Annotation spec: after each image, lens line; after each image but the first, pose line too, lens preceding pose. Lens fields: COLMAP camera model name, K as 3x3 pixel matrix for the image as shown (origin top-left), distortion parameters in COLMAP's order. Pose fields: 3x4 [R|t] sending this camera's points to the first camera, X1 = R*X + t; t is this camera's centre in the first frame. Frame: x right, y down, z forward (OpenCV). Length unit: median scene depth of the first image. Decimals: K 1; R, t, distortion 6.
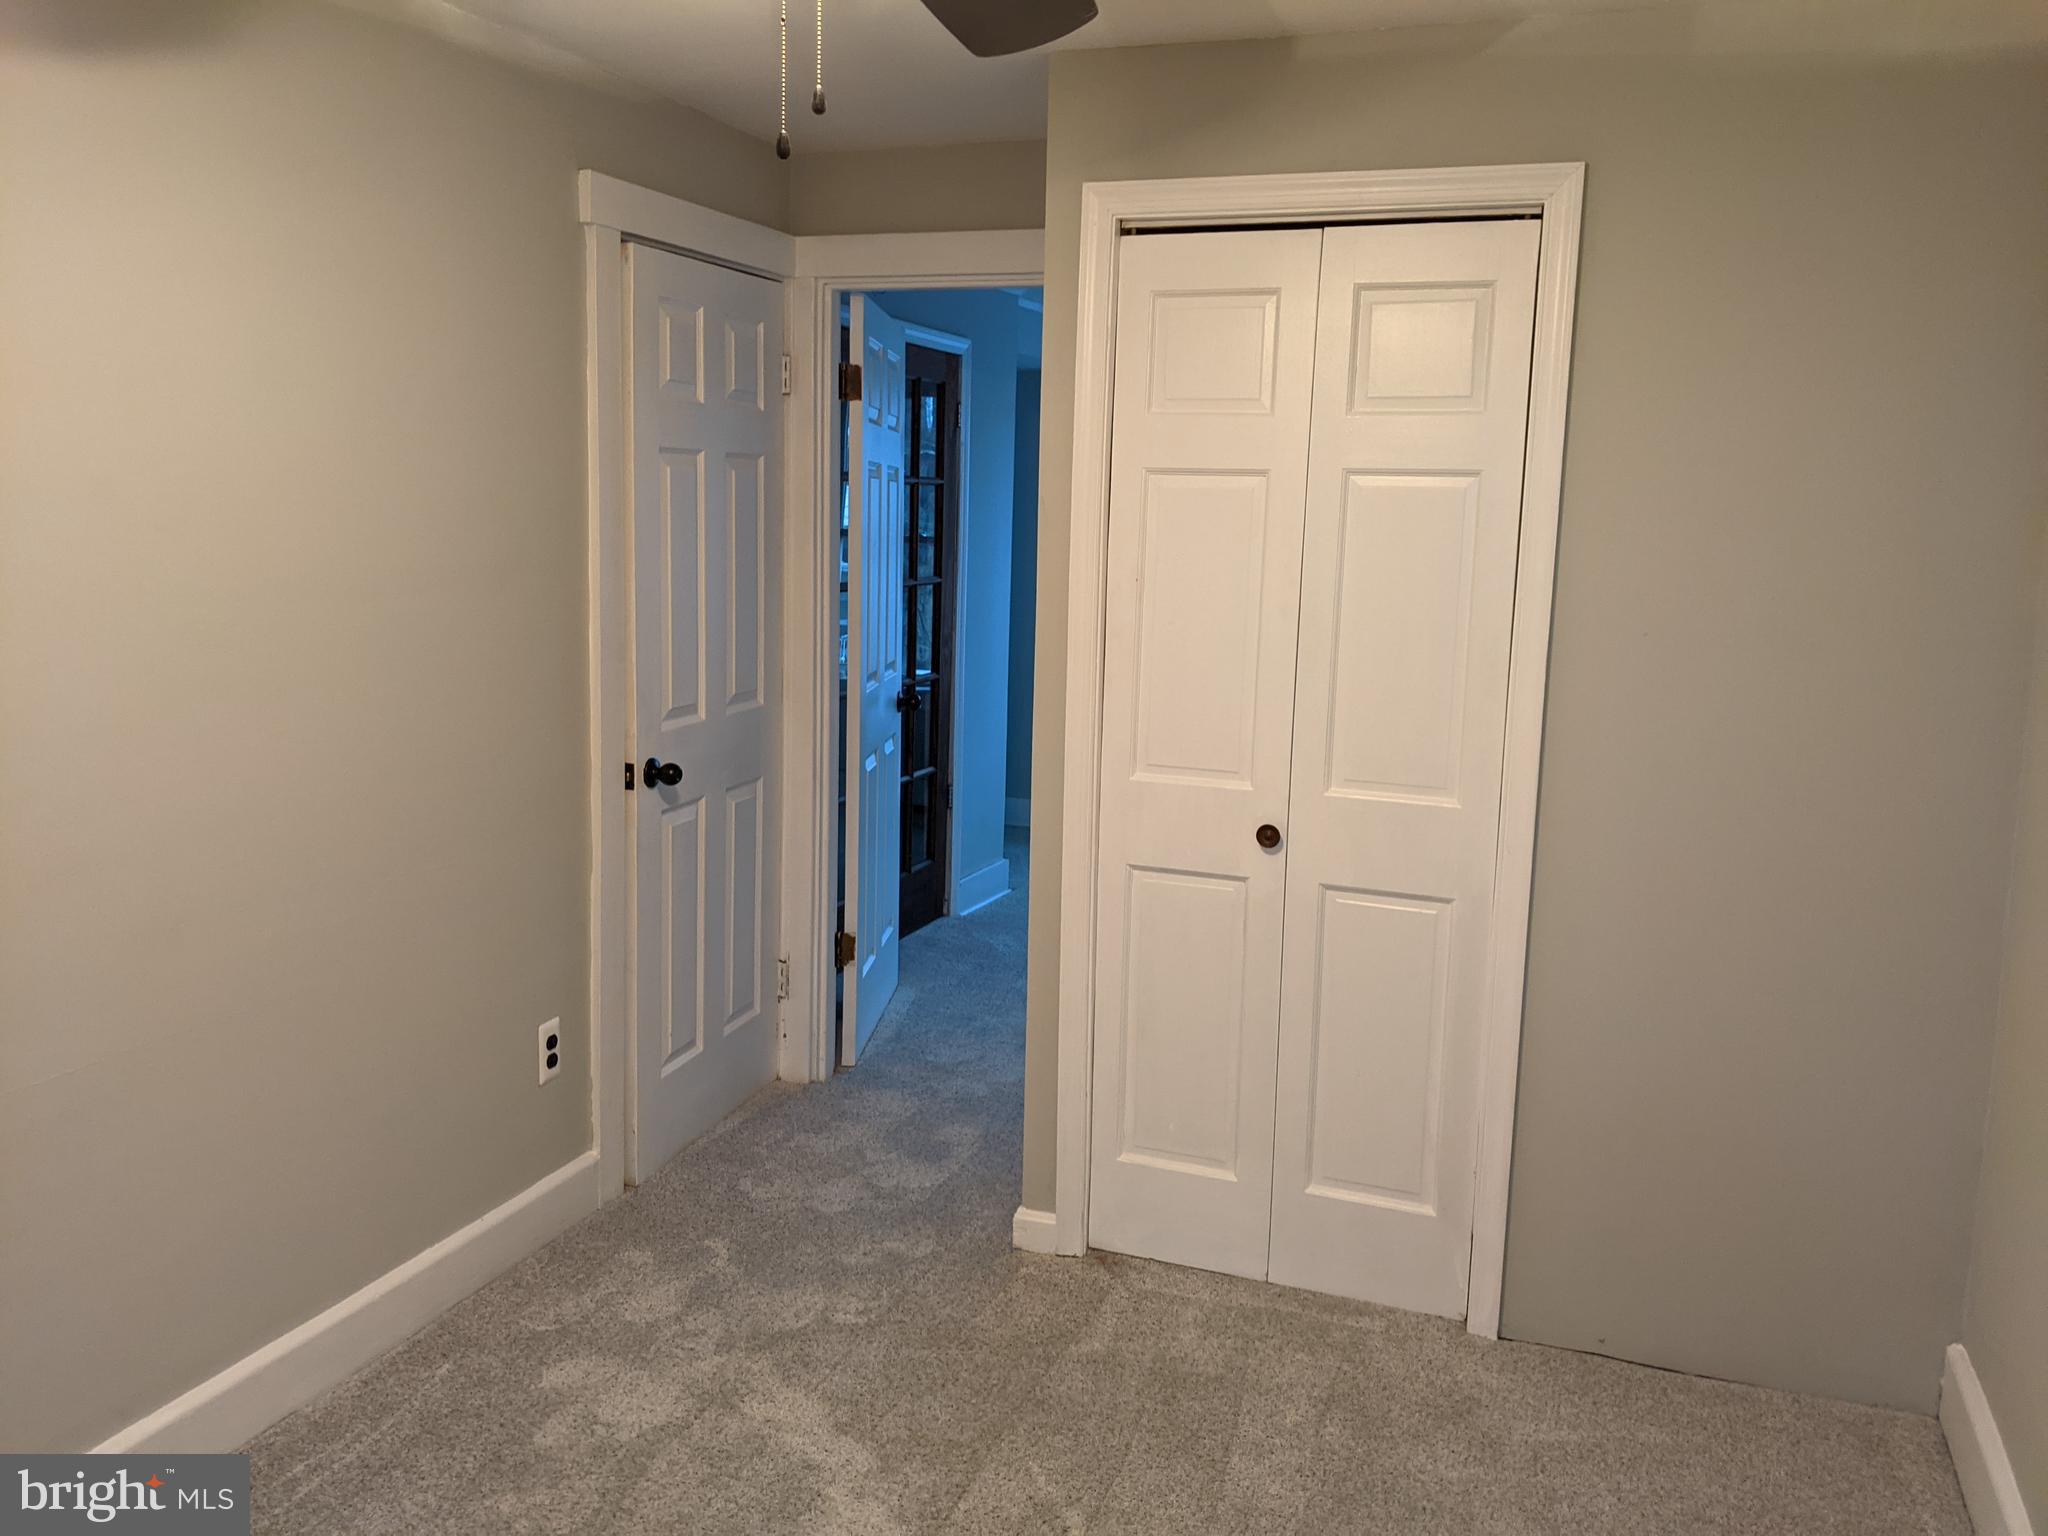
lens RADIAL K [[1637.3, 0, 1023.4], [0, 1637.3, 708.4], [0, 0, 1]] dist [0.066483, -0.105856]
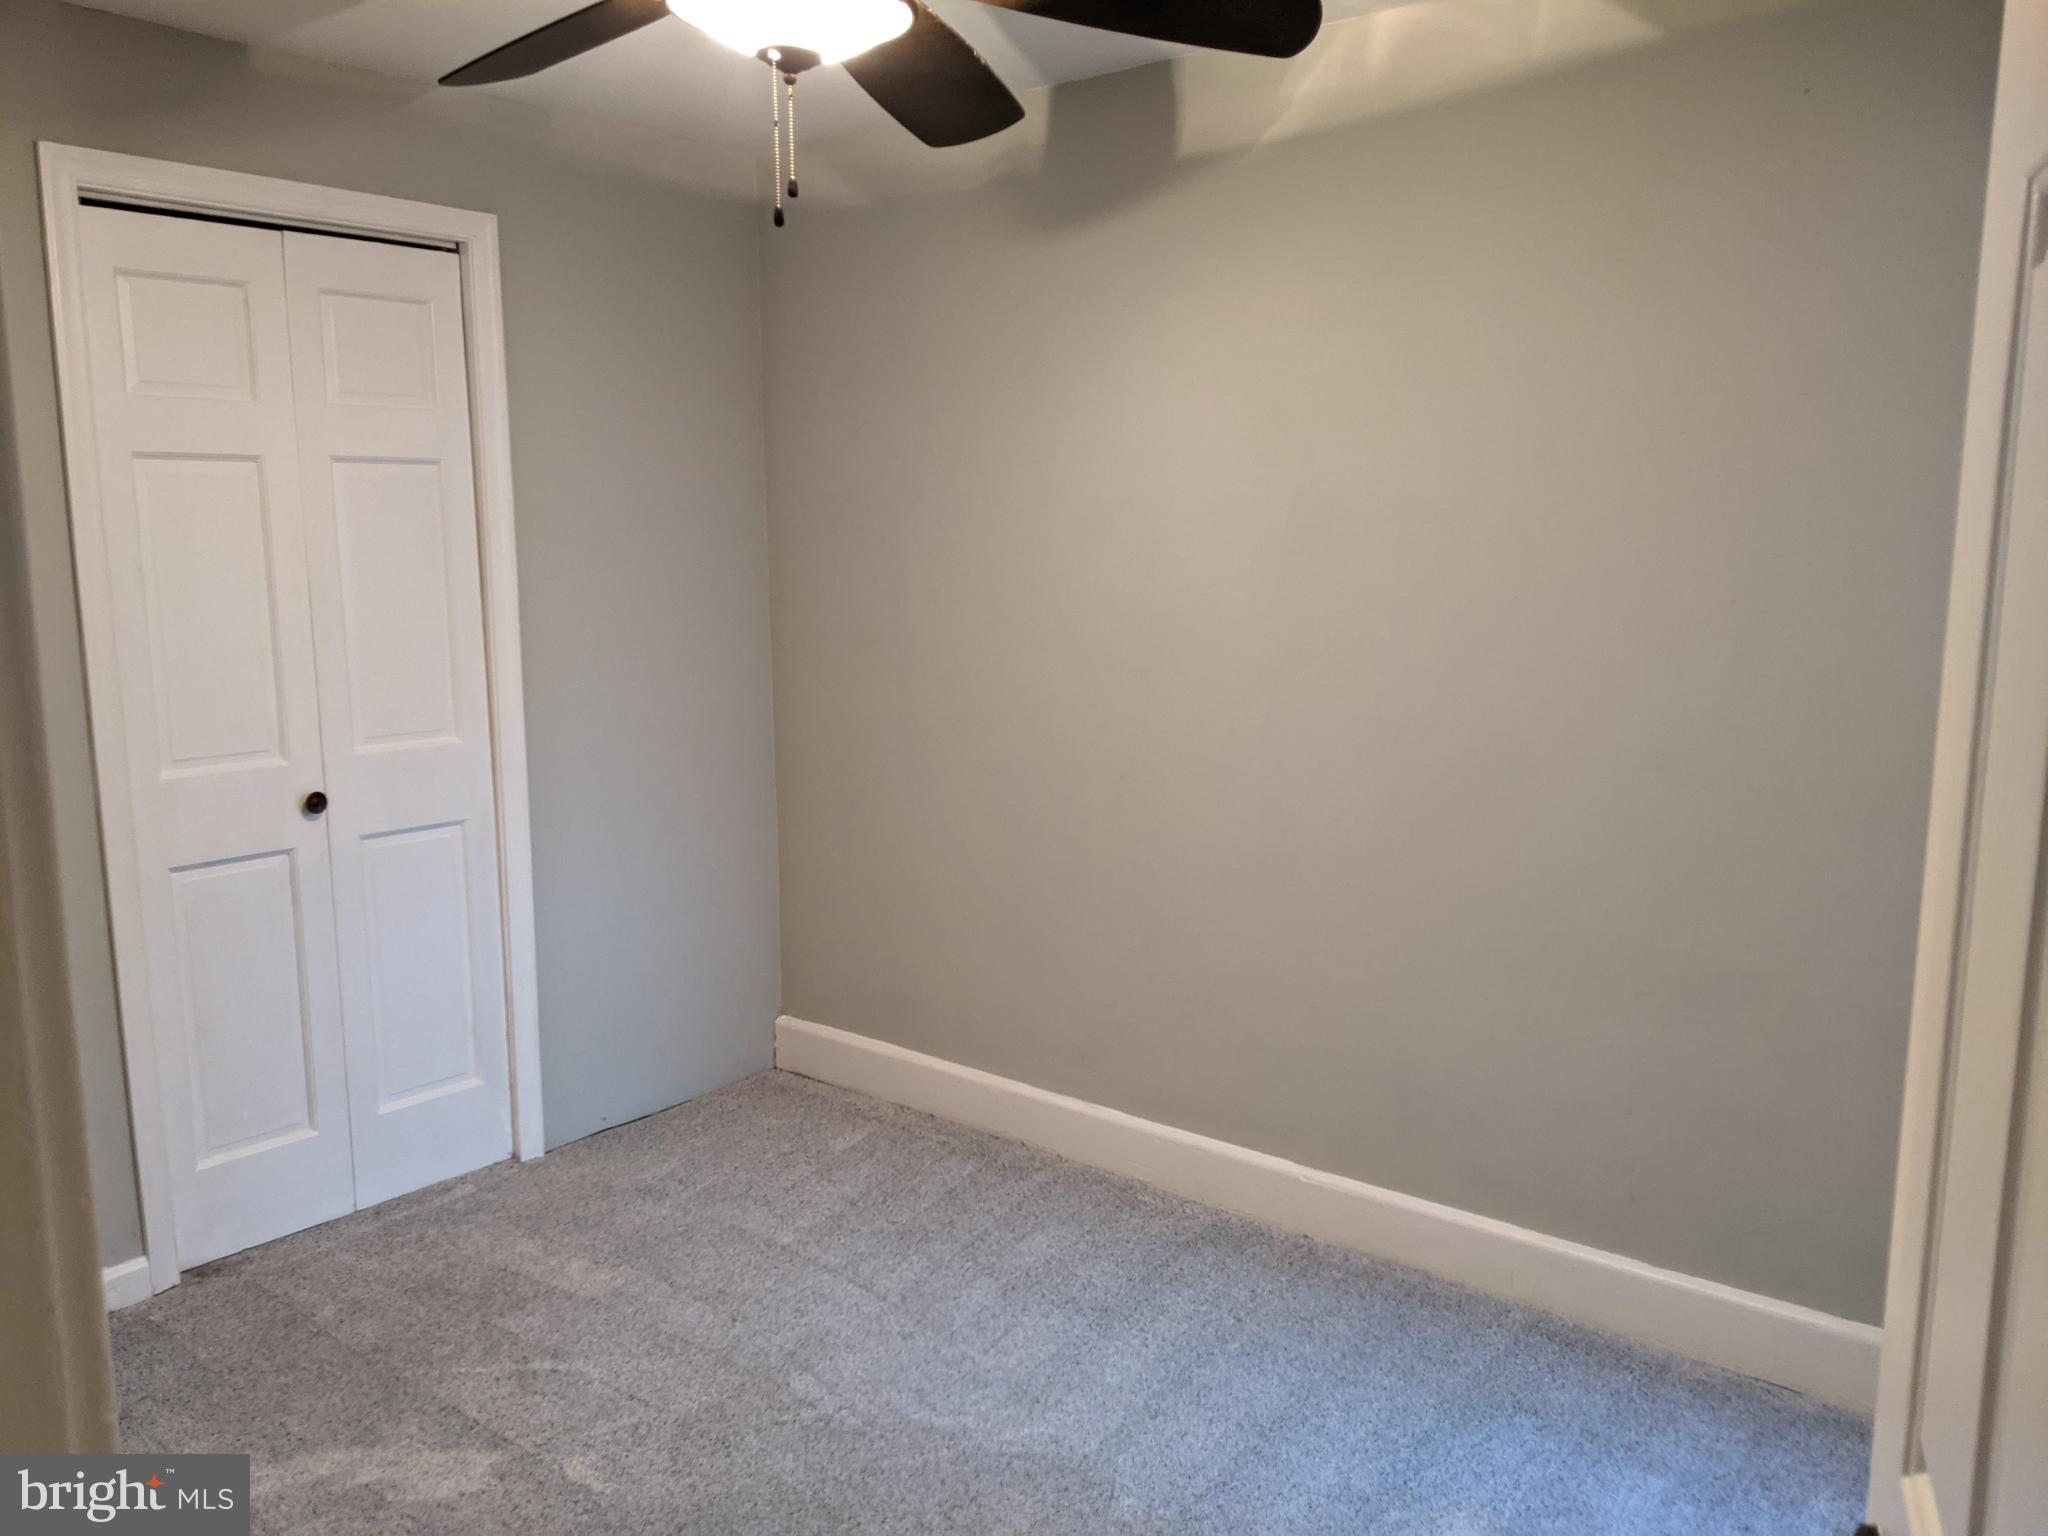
lens RADIAL K [[1618.2, 0, 1069.7], [0, 1618.2, 753.0], [0, 0, 1]] dist [0.049795, -0.091724]
pose [[0.297642, -0.165312, 0.940256, -0.694371], [0.129684, 0.982766, 0.131734, -0.029382], [-0.945828, 0.082727, 0.313951, 0.203546]]
